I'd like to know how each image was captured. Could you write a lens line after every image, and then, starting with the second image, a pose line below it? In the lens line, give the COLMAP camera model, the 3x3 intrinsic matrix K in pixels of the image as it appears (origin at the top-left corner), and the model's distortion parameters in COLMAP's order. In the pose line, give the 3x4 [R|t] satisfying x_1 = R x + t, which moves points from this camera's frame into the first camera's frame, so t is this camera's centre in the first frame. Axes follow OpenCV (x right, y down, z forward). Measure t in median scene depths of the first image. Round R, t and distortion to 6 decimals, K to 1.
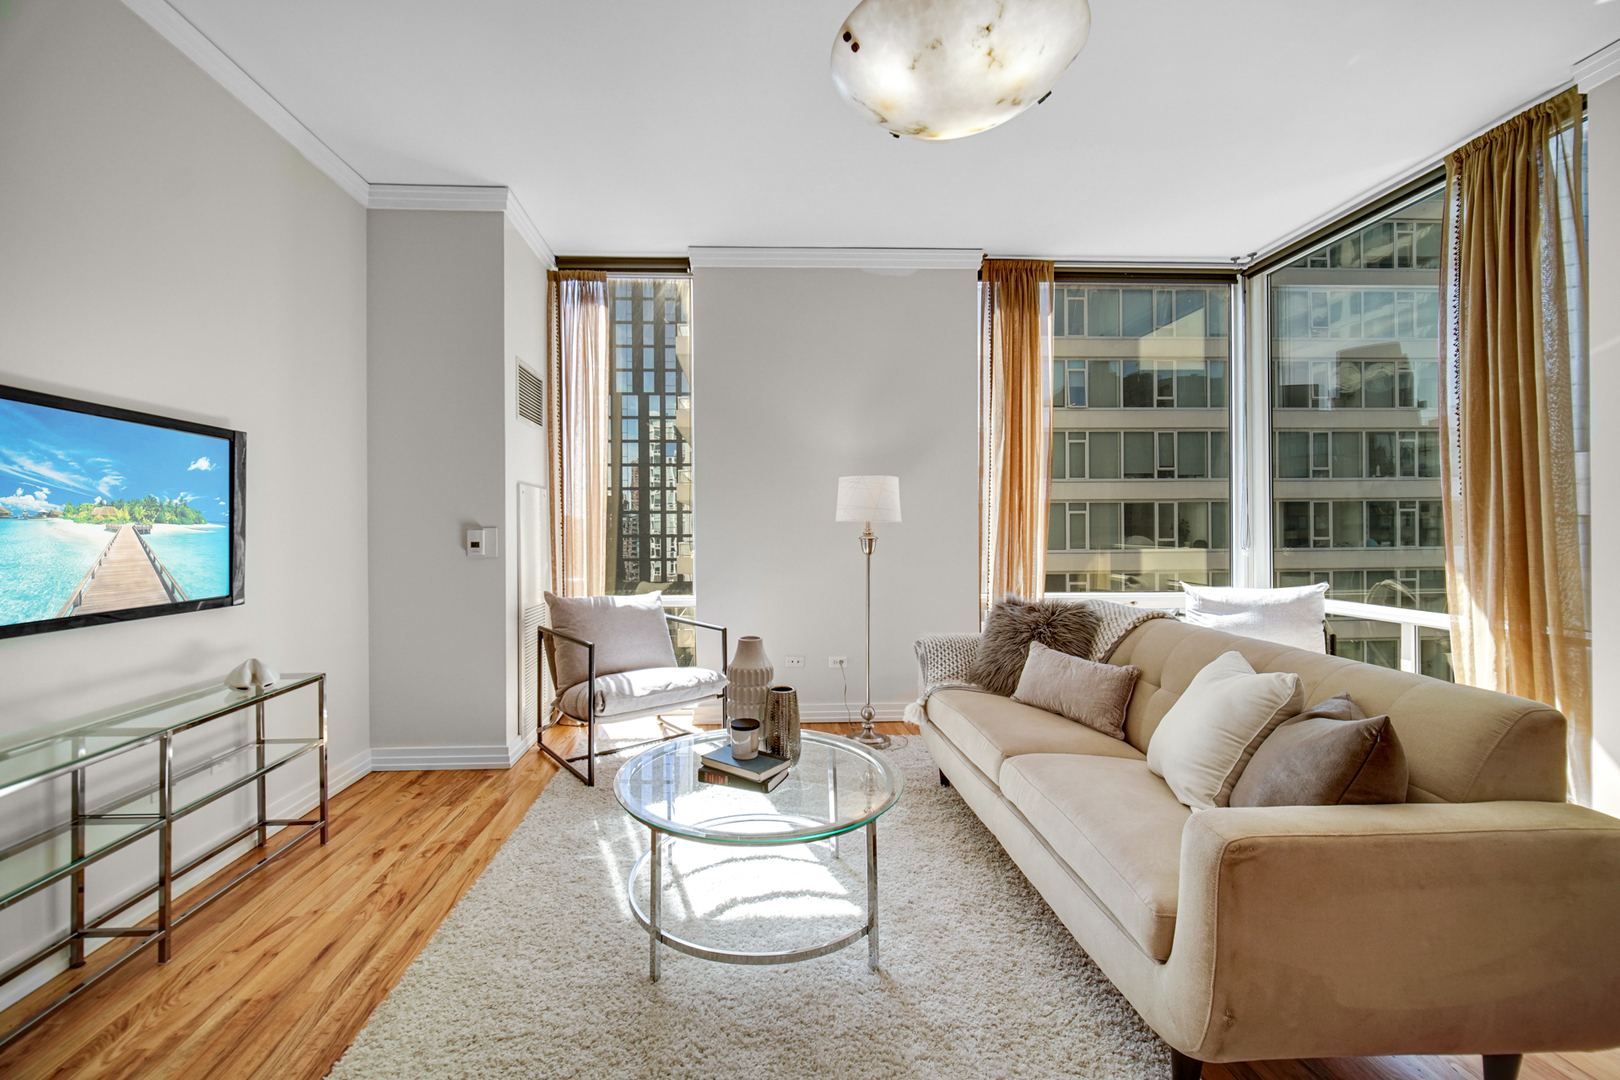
lens RADIAL K [[649.0, 0, 778.0], [0, 649.0, 525.2], [0, 0, 1]] dist [-0.000628, 0.000803]
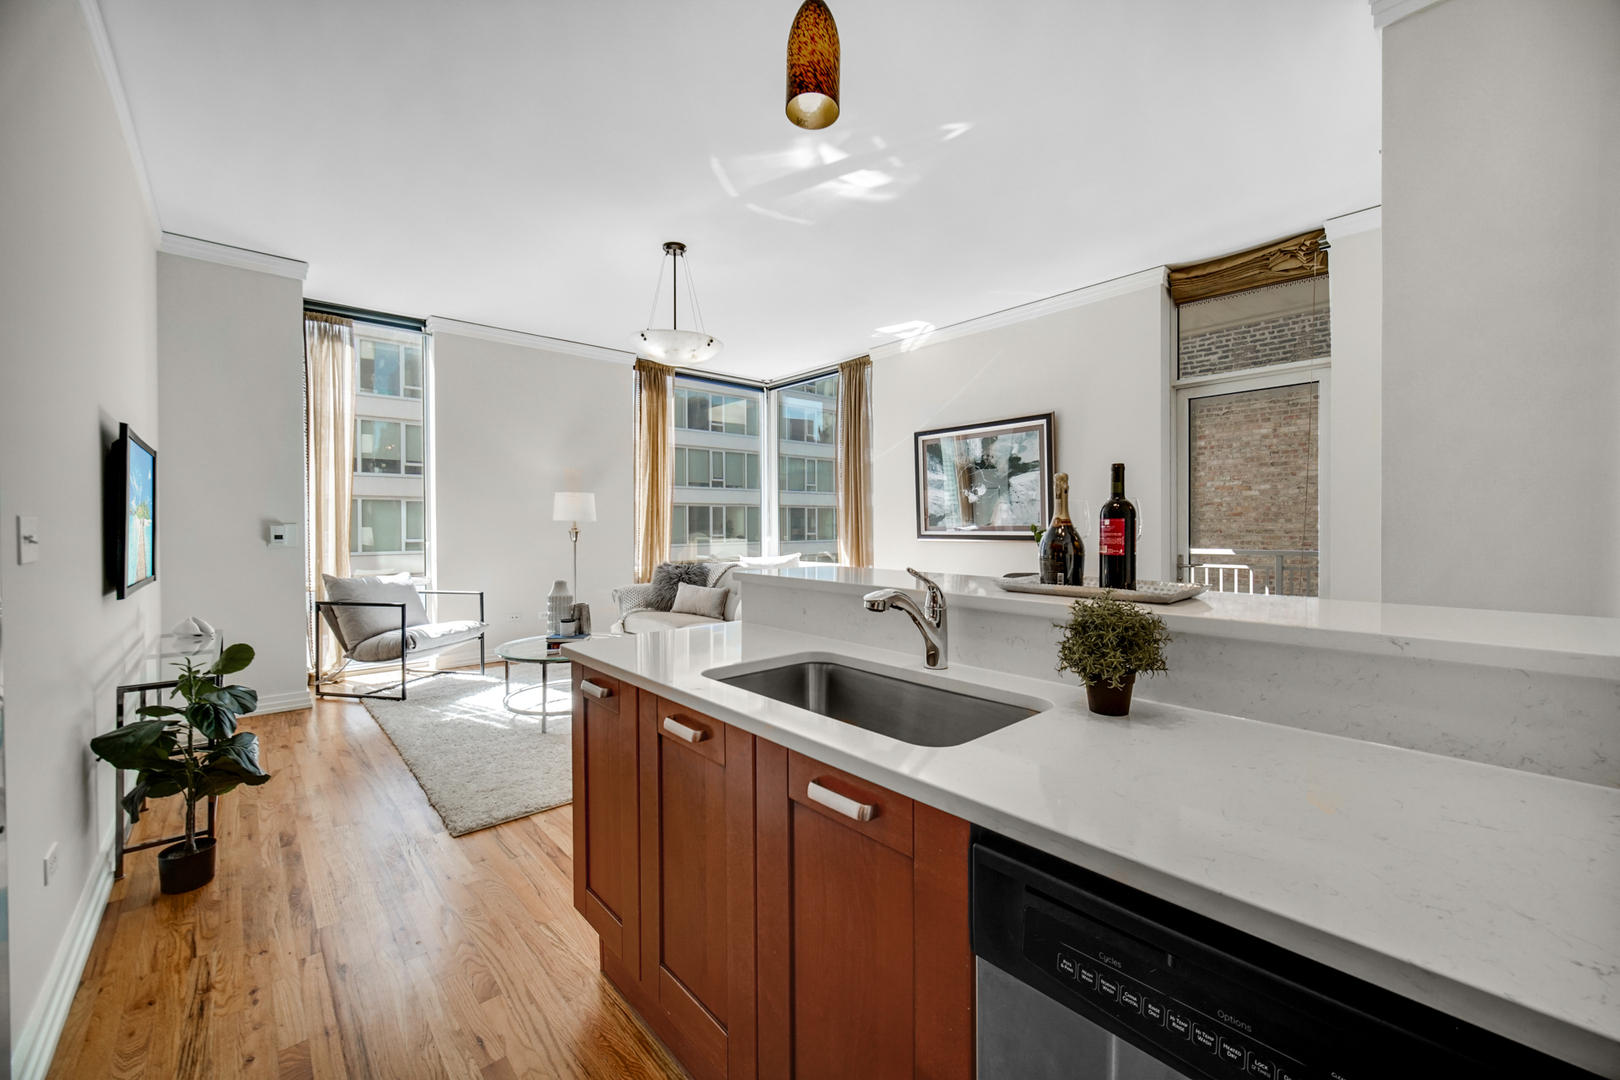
lens RADIAL K [[649.0, 0, 813.4], [0, 649.0, 542.3], [0, 0, 1]] dist [-0.000628, 0.000803]
pose [[0.768916, -0.014140, 0.639194, -0.473667], [-0.004583, 0.999608, 0.027625, -0.000194], [-0.639334, -0.024171, 0.768549, -0.662739]]
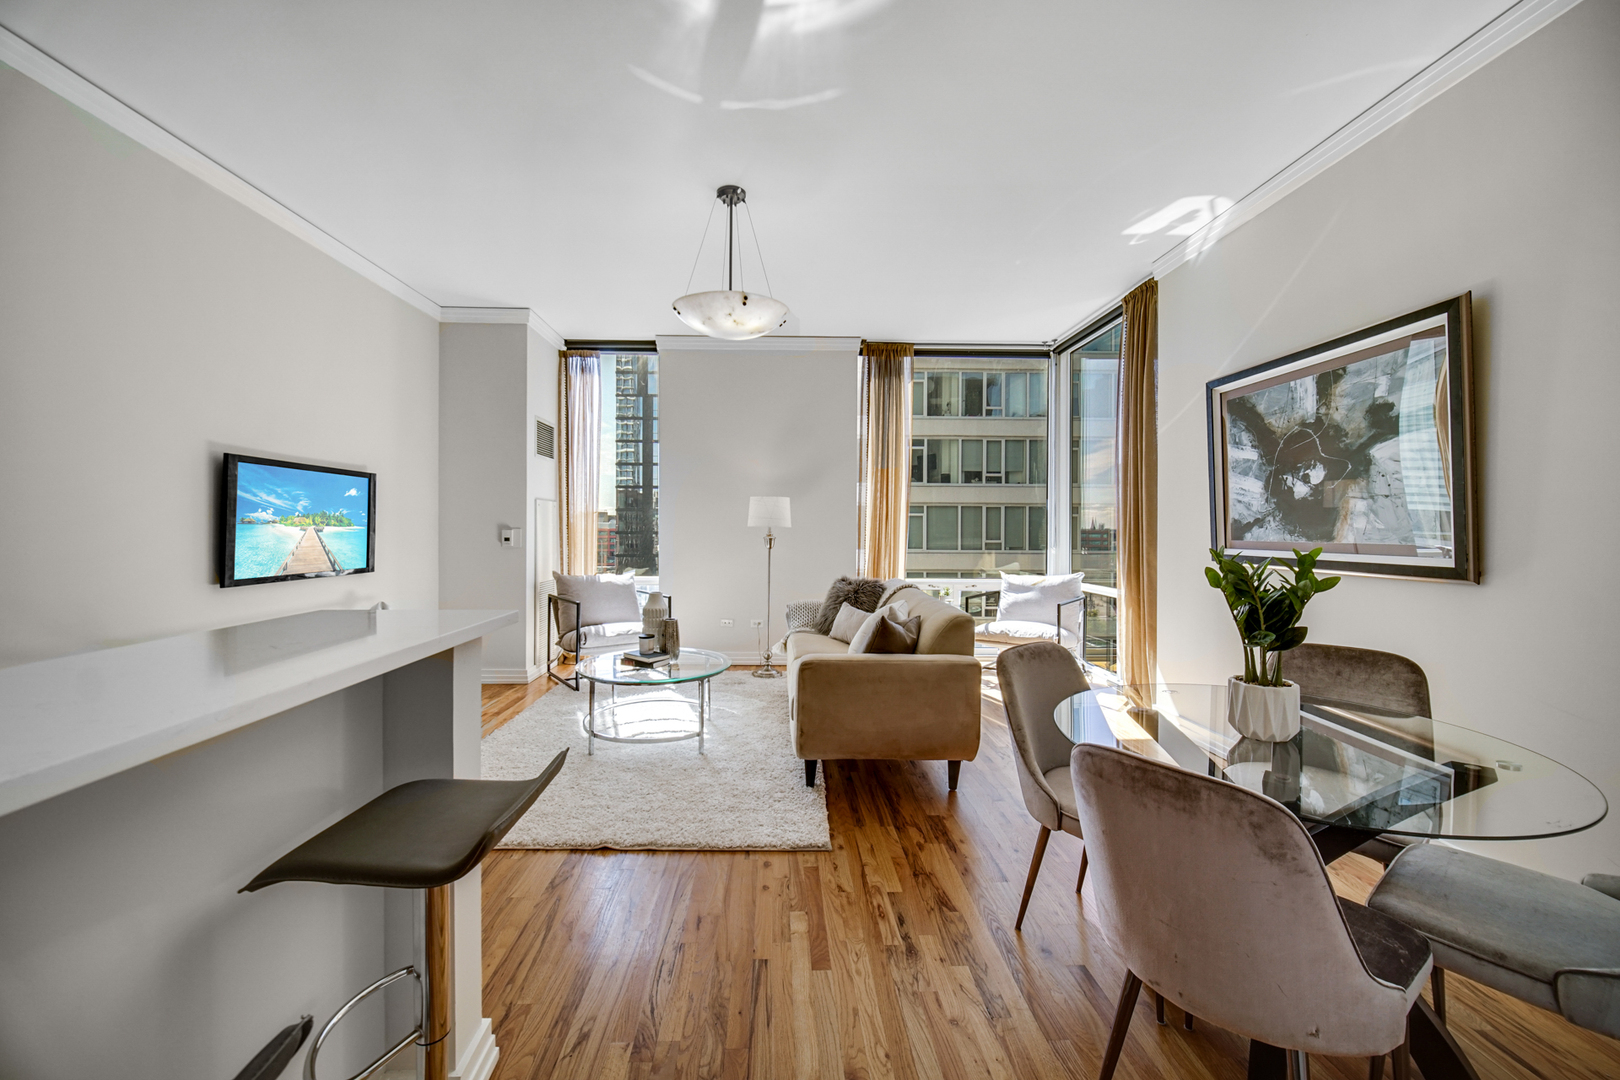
lens RADIAL K [[649.0, 0, 804.4], [0, 649.0, 525.5], [0, 0, 1]] dist [-0.000628, 0.000803]
pose [[0.999848, 0.009984, -0.014295, 0.265203], [-0.009893, 0.999931, 0.006385, -0.020279], [0.014358, -0.006243, 0.999877, -0.538225]]
